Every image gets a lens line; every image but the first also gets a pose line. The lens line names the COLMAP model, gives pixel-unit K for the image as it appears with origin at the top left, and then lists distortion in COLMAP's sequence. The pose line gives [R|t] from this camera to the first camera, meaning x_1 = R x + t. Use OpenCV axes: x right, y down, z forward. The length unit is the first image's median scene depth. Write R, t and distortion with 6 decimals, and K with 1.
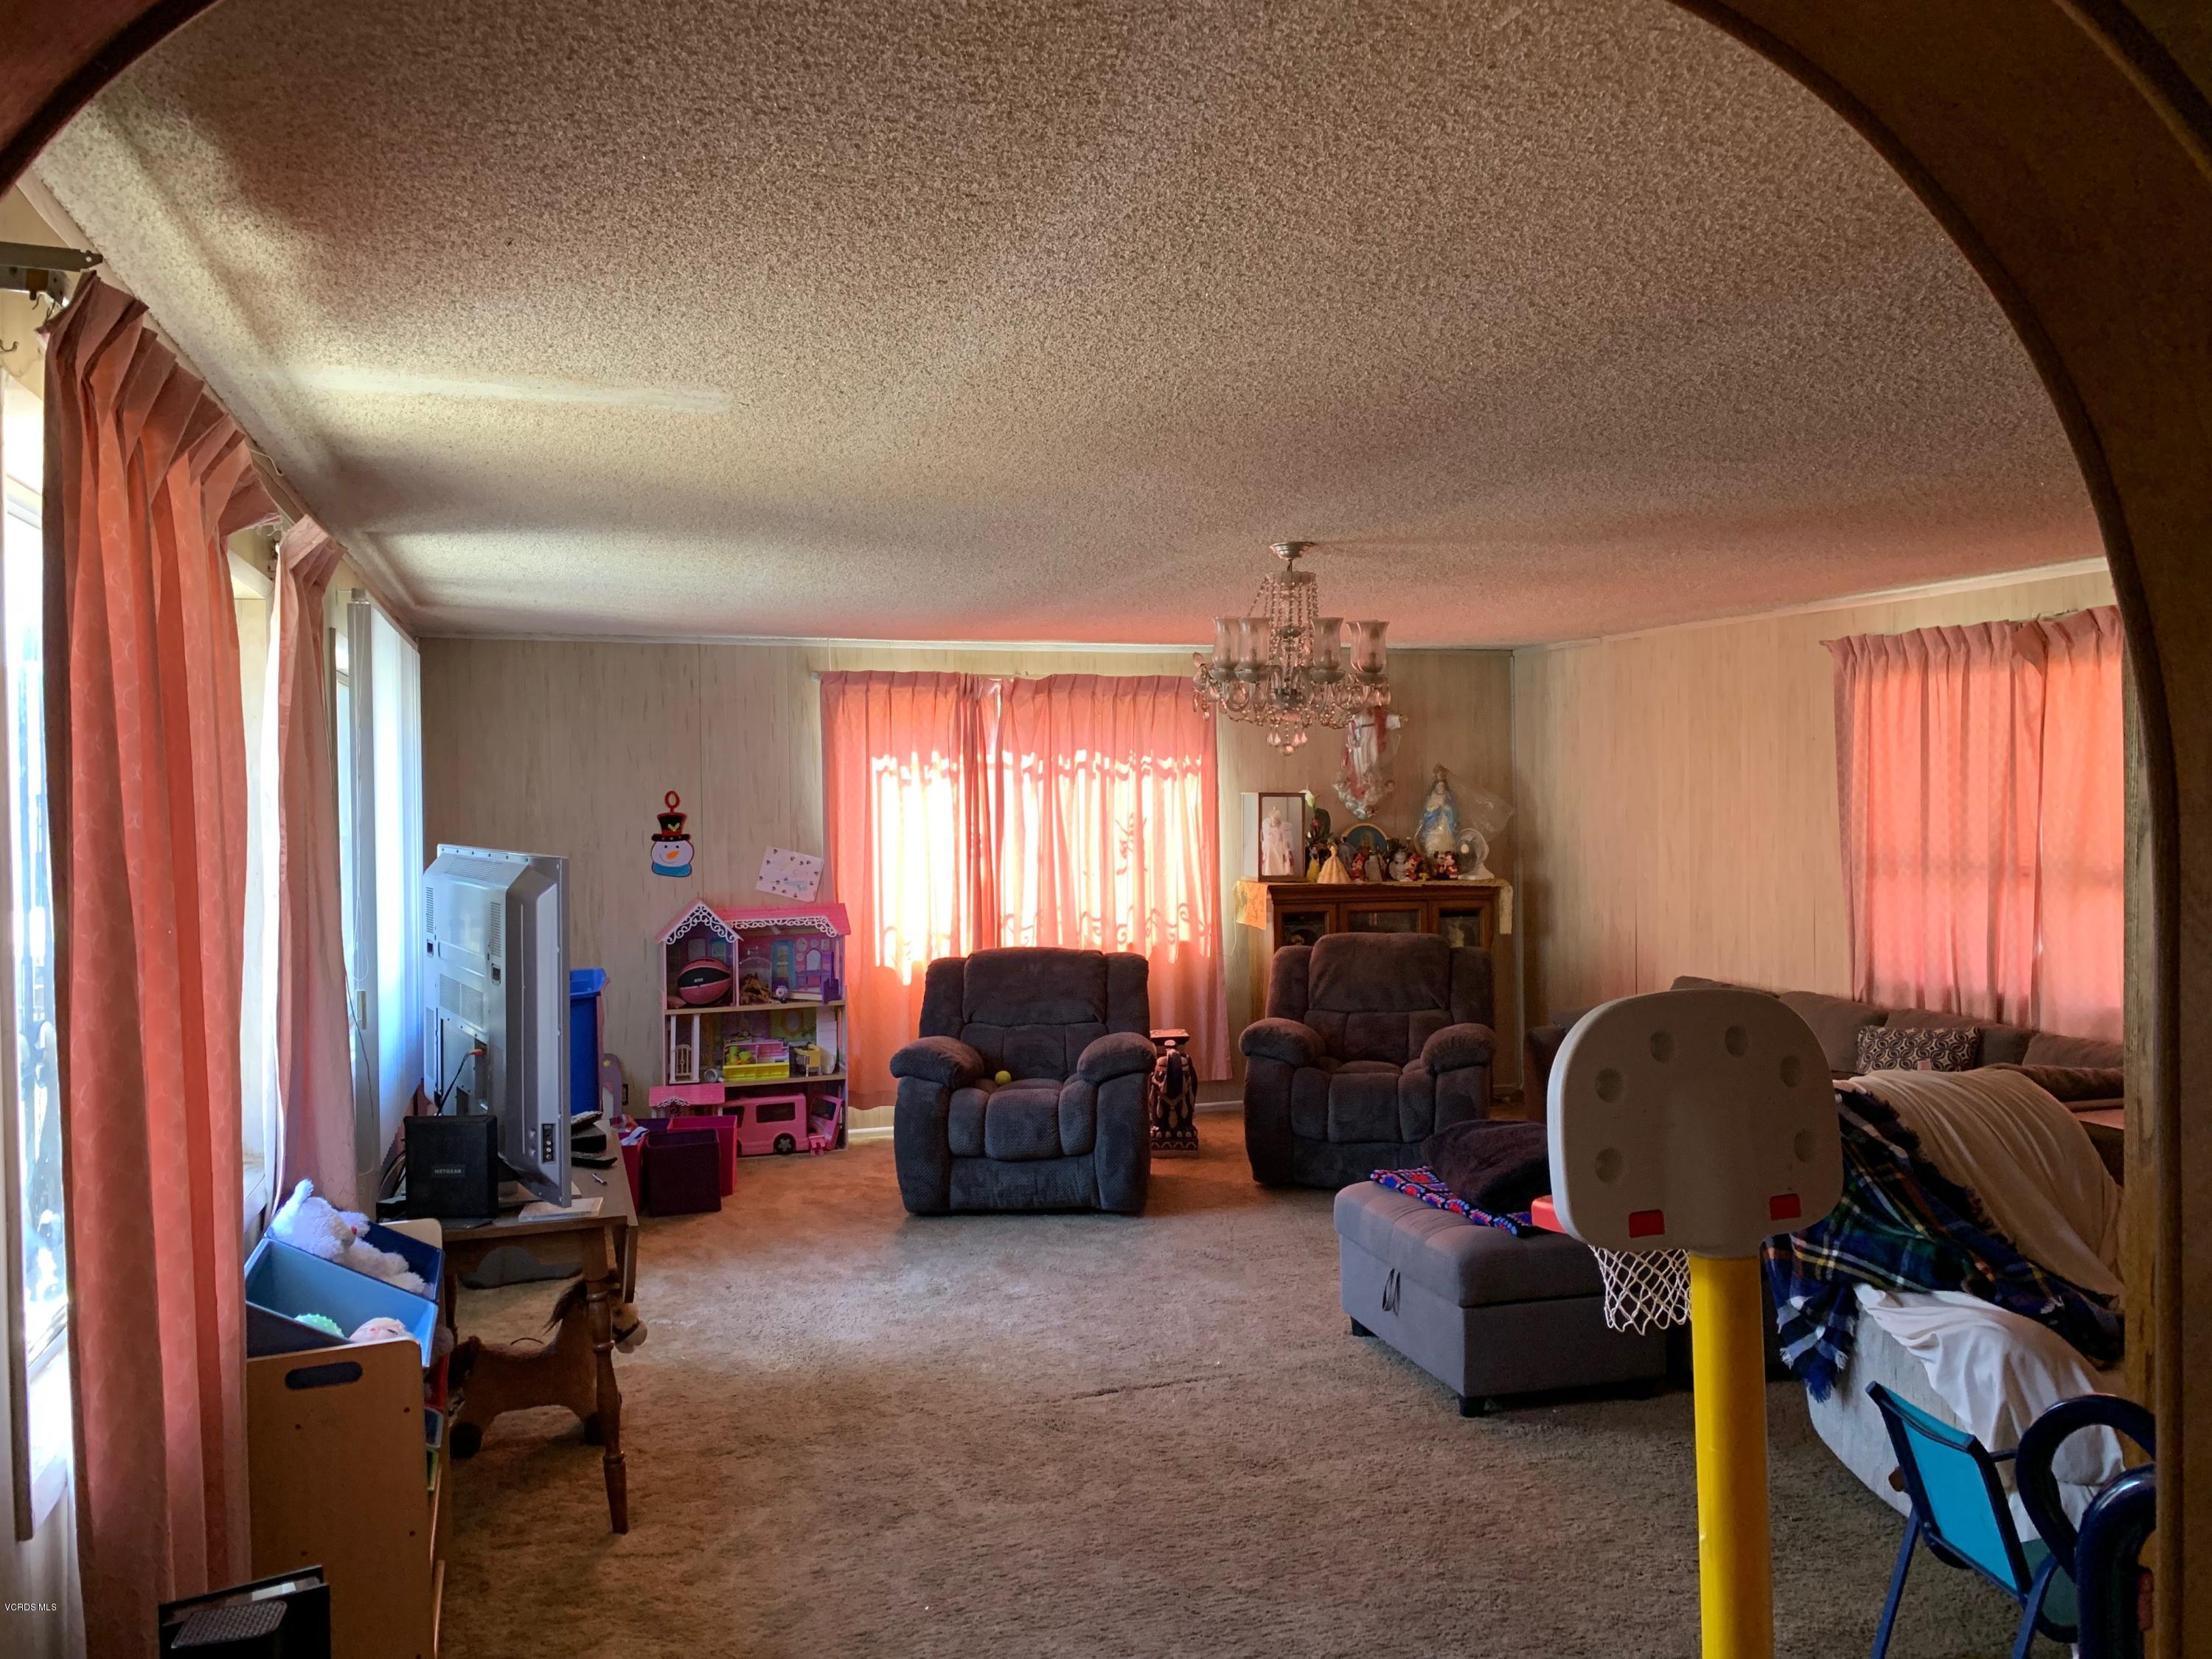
lens RADIAL K [[1762.1, 0, 1106.0], [0, 1762.1, 829.5], [0, 0, 1]] dist [0.224964, -0.629832]
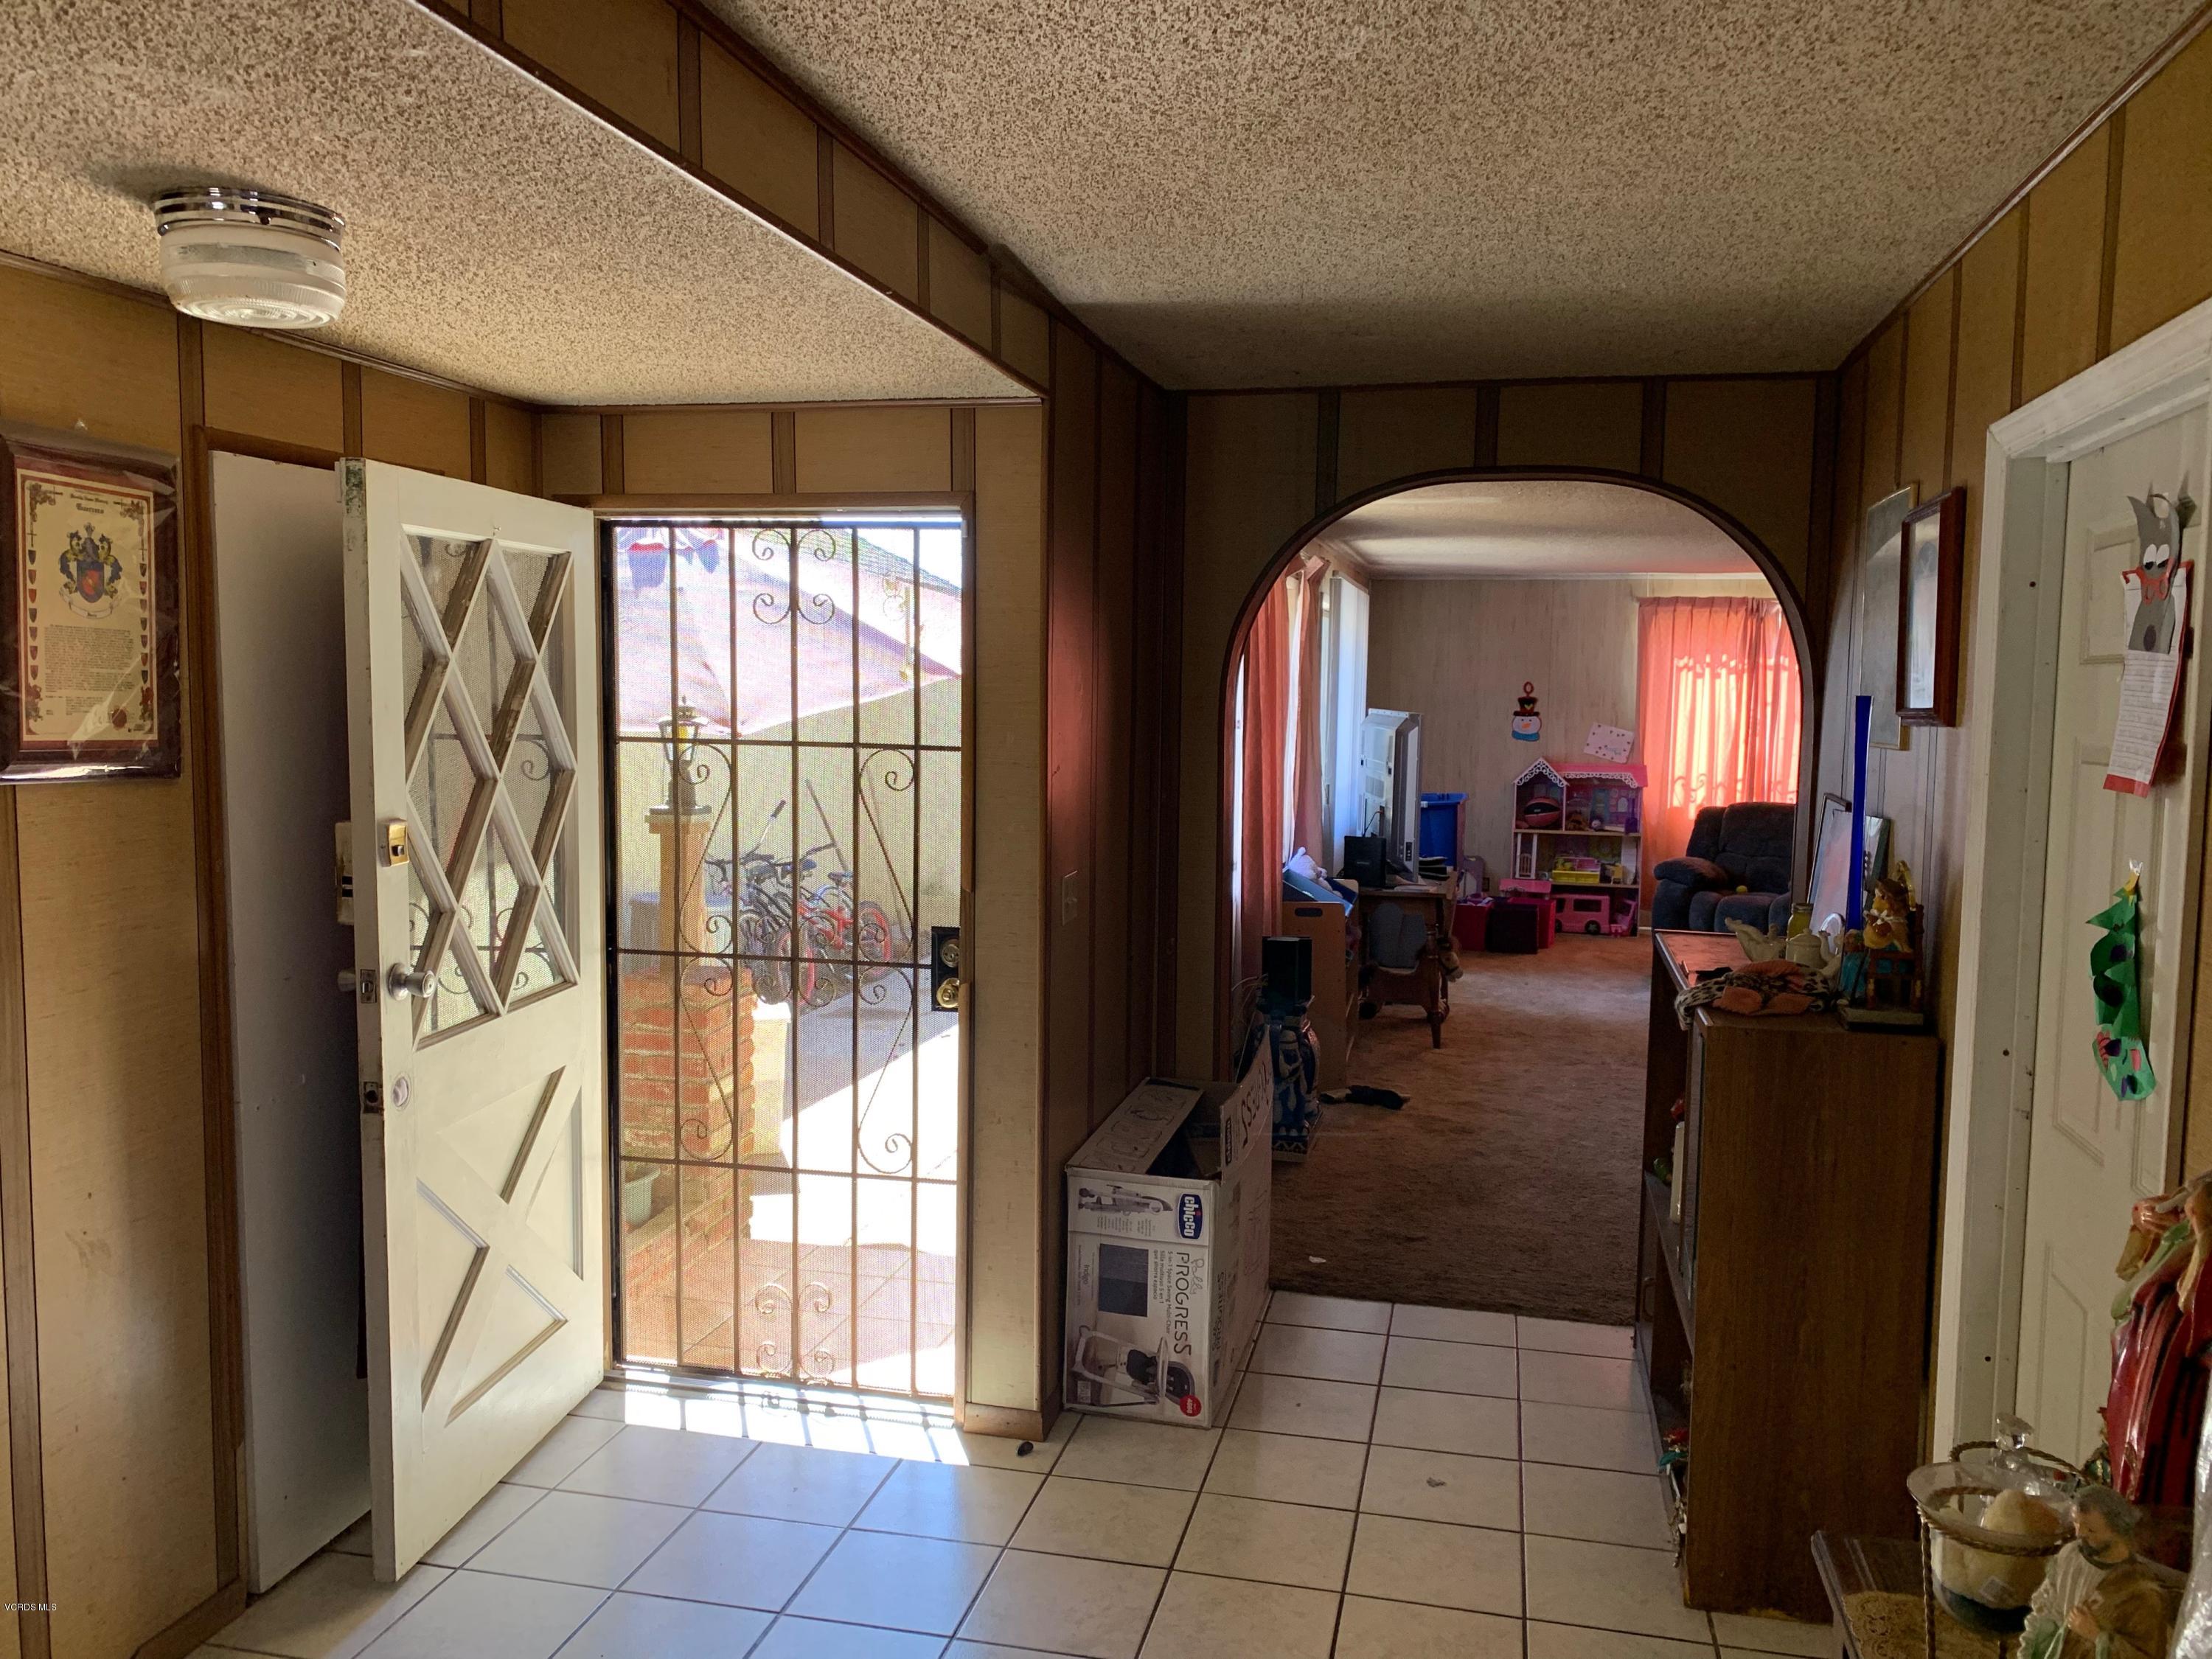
lens RADIAL K [[1696.1, 0, 1108.5], [0, 1696.1, 804.7], [0, 0, 1]] dist [0.005054, -0.000299]
pose [[0.864464, 0.056962, -0.499456, 0.160671], [-0.031303, 0.997731, 0.059609, 0.006842], [0.501719, -0.035896, 0.864286, -0.380676]]
